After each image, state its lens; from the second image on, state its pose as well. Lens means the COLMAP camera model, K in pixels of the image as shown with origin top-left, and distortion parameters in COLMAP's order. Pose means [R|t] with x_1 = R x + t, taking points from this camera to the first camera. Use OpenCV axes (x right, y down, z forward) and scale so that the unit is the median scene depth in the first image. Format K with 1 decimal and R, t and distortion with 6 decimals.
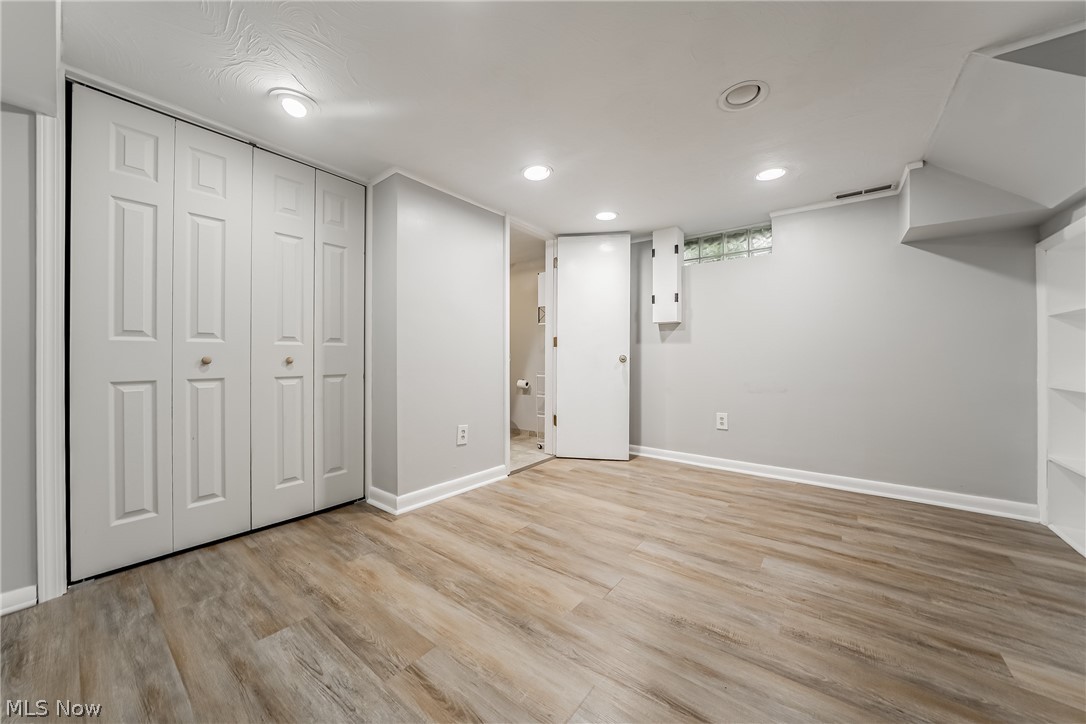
lens RADIAL K [[383.0, 0, 547.6], [0, 383.0, 360.0], [0, 0, 1]] dist [-0.014763, 0.000154]
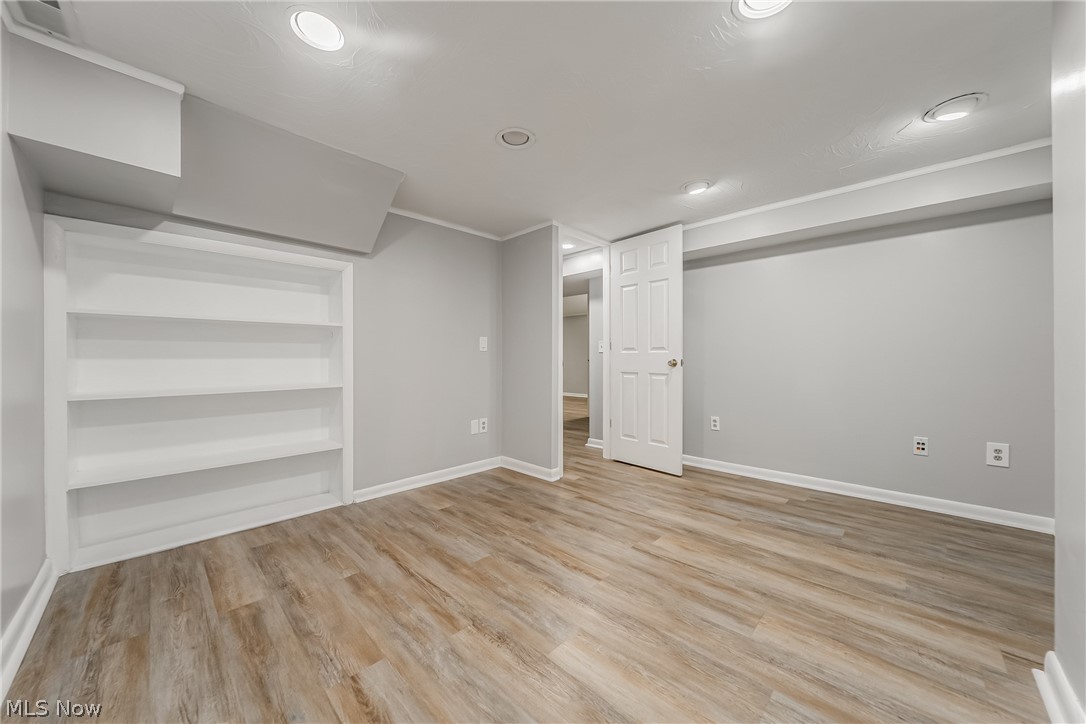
lens RADIAL K [[383.0, 0, 547.6], [0, 383.0, 360.0], [0, 0, 1]] dist [-0.014763, 0.000154]
pose [[-0.993391, -0.003388, 0.114728, 0.259065], [-0.002245, 0.999947, 0.010091, -0.029120], [-0.114757, 0.009767, -0.993346, 1.964722]]
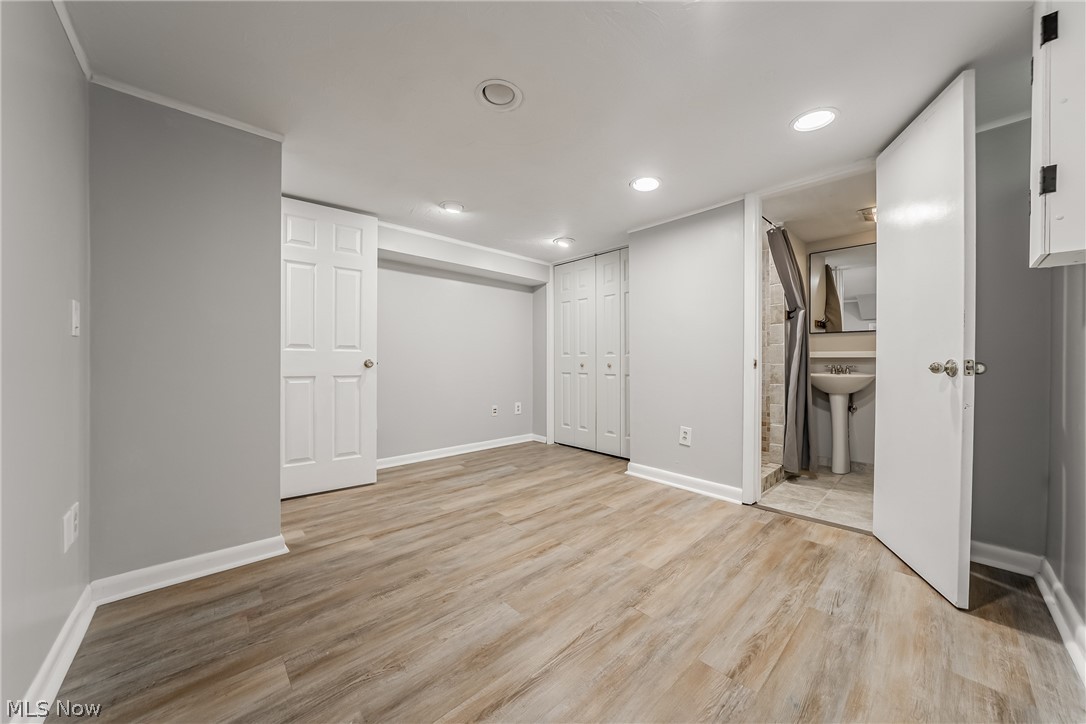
lens RADIAL K [[379.3, 0, 539.8], [0, 379.3, 366.0], [0, 0, 1]] dist [-0.014720, 0.000081]
pose [[-0.180953, 0.006868, -0.983468, 1.327187], [-0.009039, 0.999922, 0.008646, -0.009596], [0.983450, 0.010454, -0.180876, 1.167396]]
